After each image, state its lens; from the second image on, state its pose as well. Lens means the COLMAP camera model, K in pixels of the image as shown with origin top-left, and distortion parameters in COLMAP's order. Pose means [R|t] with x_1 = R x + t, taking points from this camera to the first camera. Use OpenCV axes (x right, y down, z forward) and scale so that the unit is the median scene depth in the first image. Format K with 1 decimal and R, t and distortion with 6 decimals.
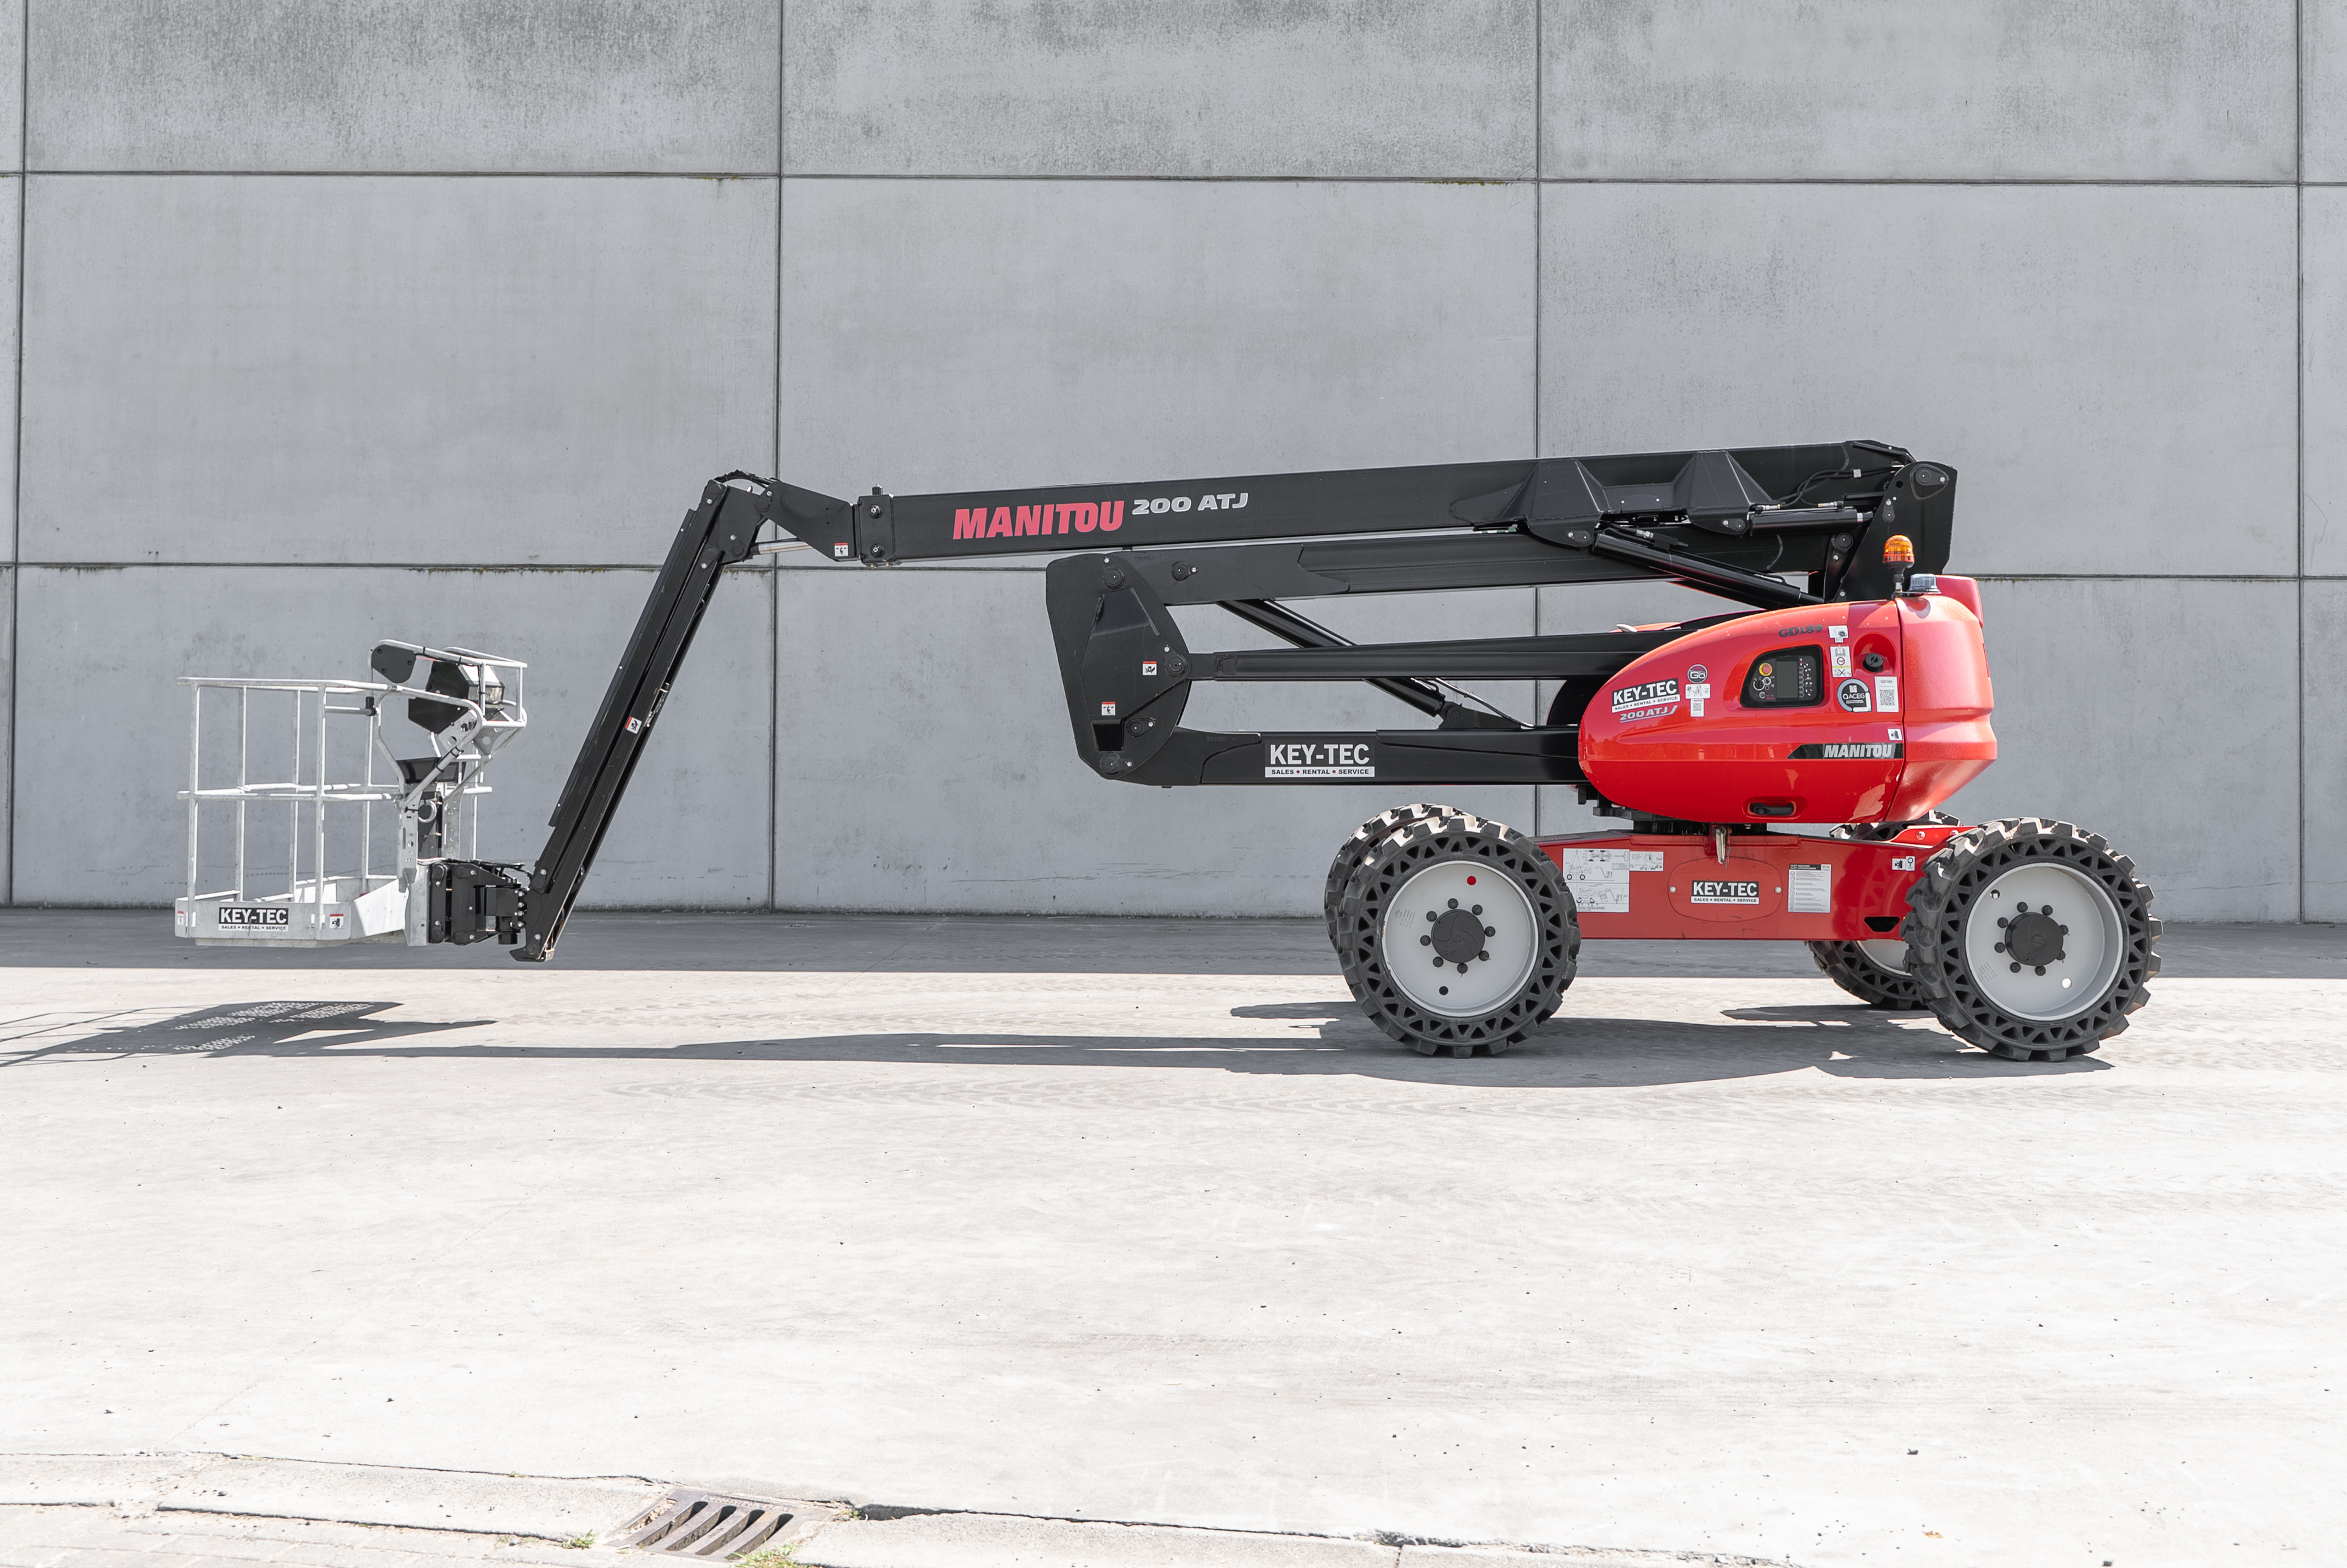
lens RADIAL K [[2337.6, 0, 1173.5], [0, 2337.6, 784.0], [0, 0, 1]] dist [0.094343, -0.000784]
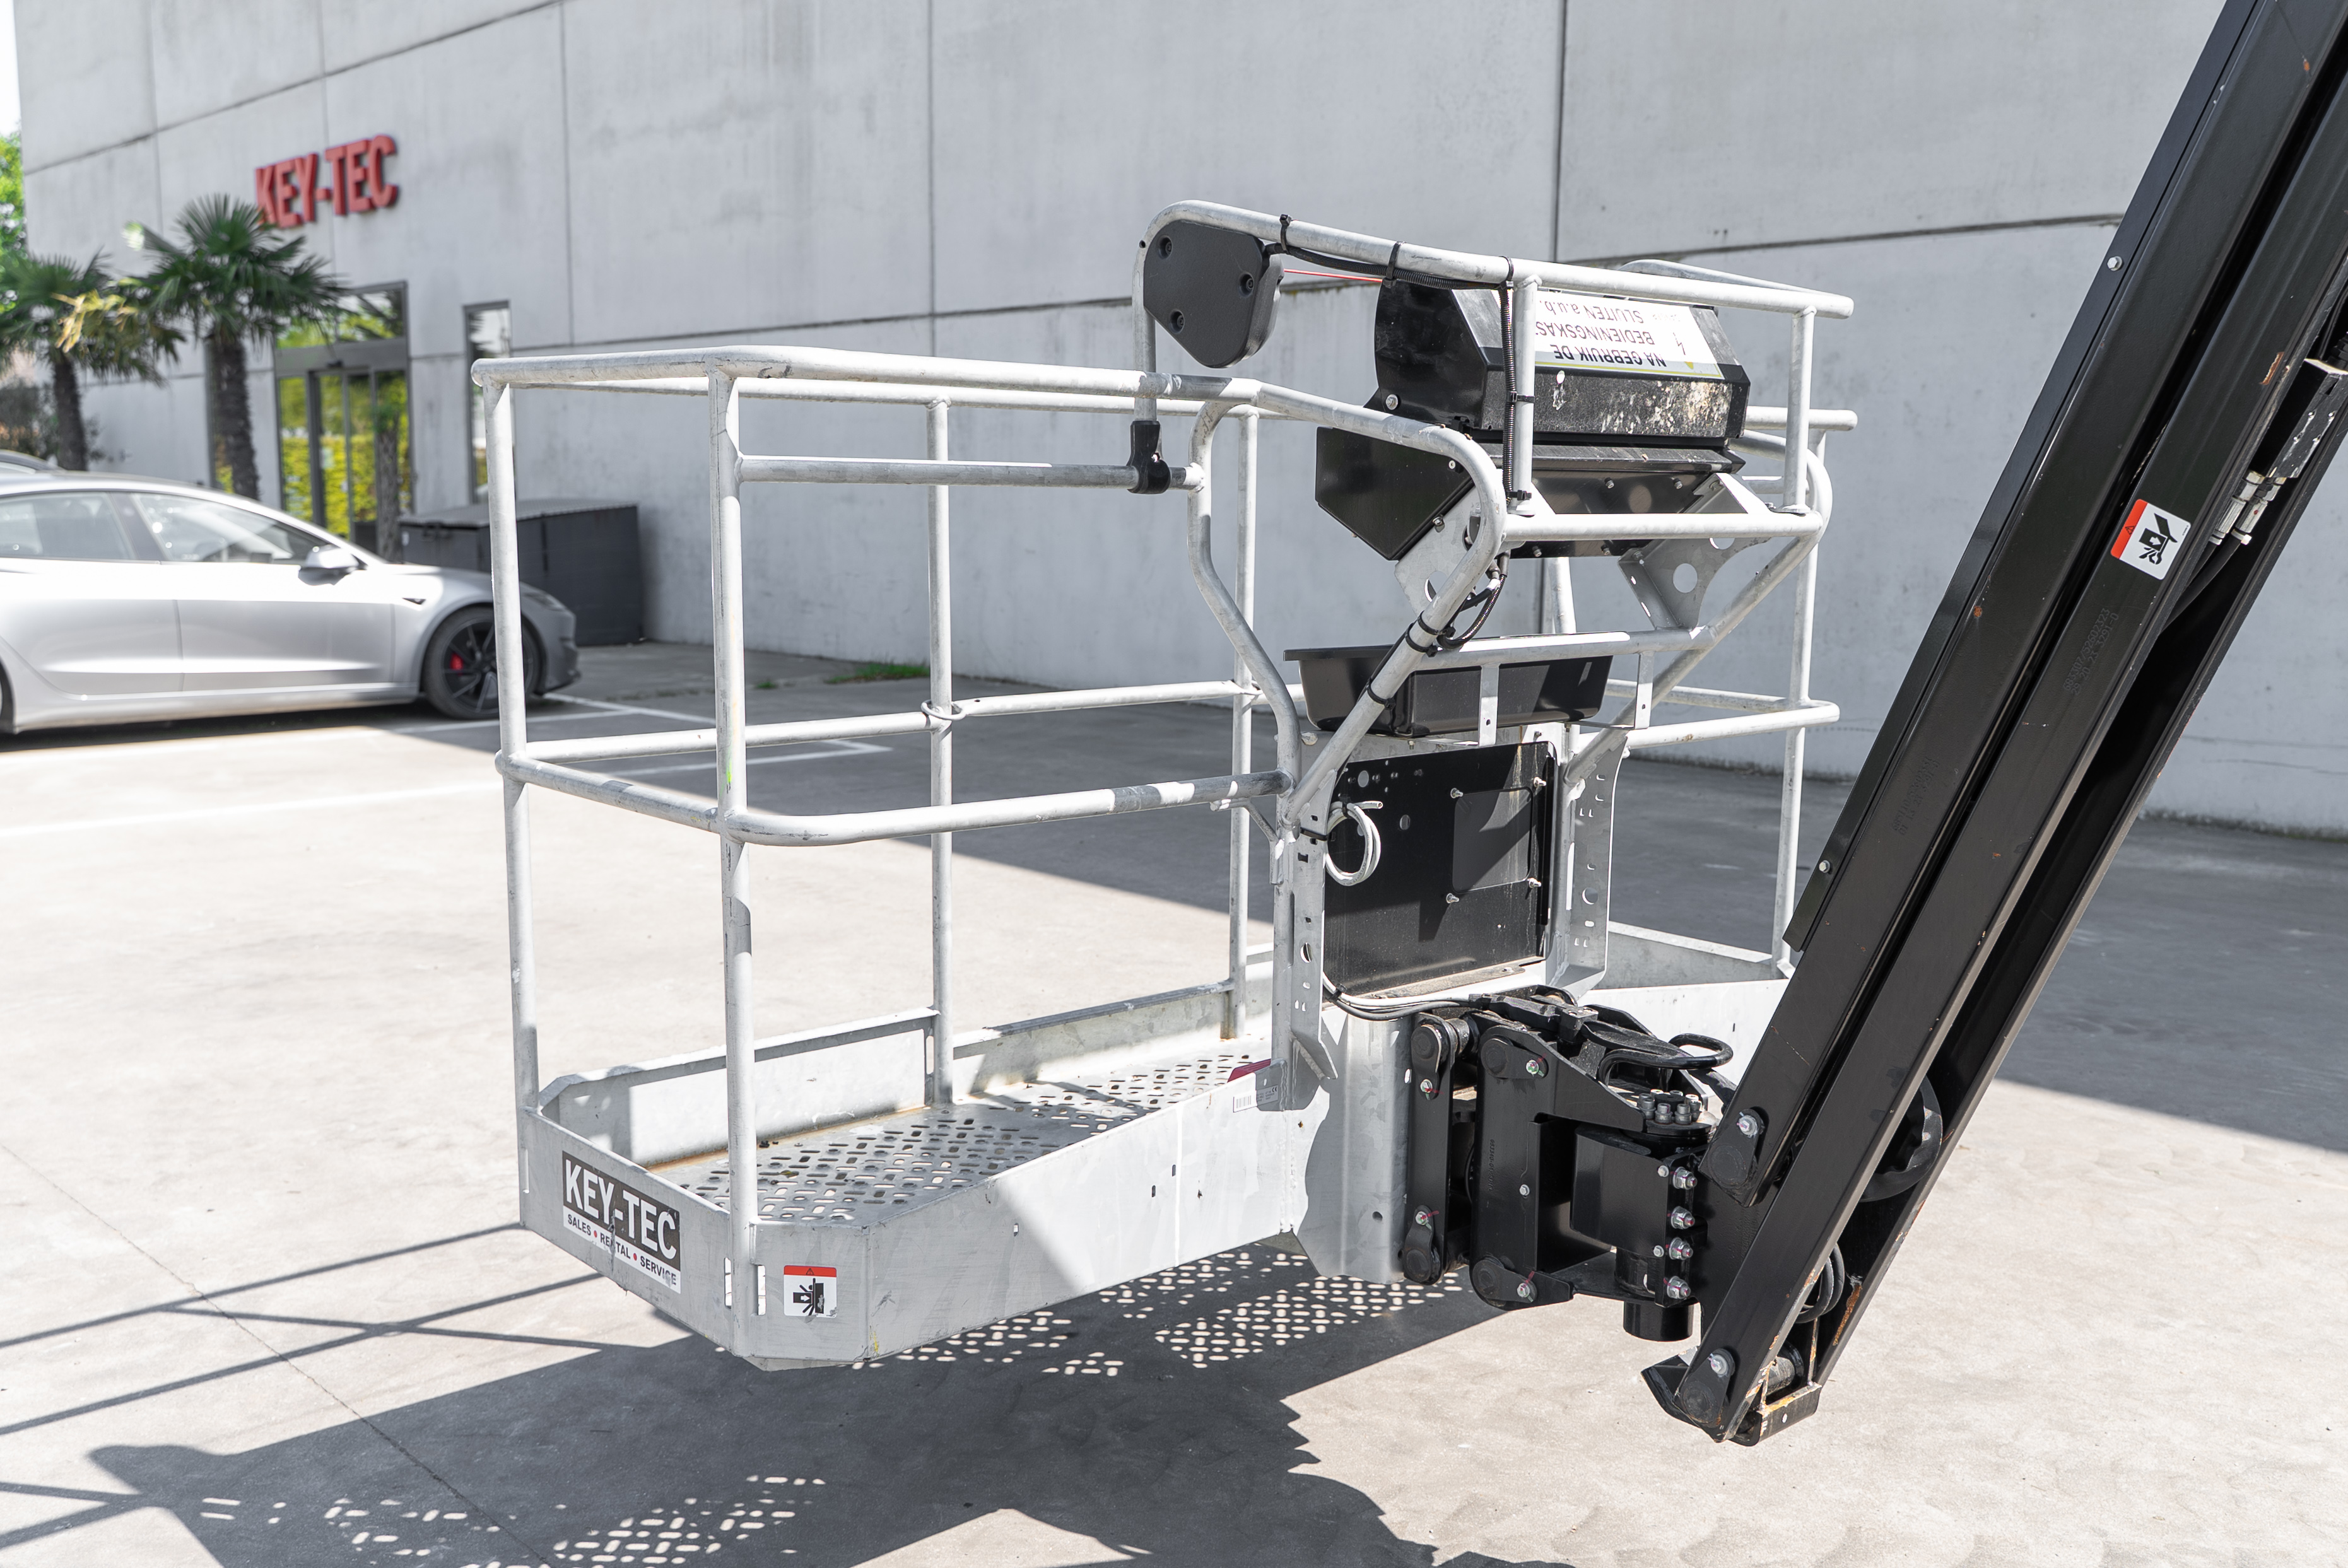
lens RADIAL K [[2184.6, 0, 1174.0], [0, 2184.6, 784.0], [0, 0, 1]] dist [0.004577, 0.010437]
pose [[0.695023, 0.102712, -0.711613, -0.150956], [-0.023563, 0.992466, 0.120236, -0.025016], [0.718601, -0.066799, 0.692206, 0.808098]]
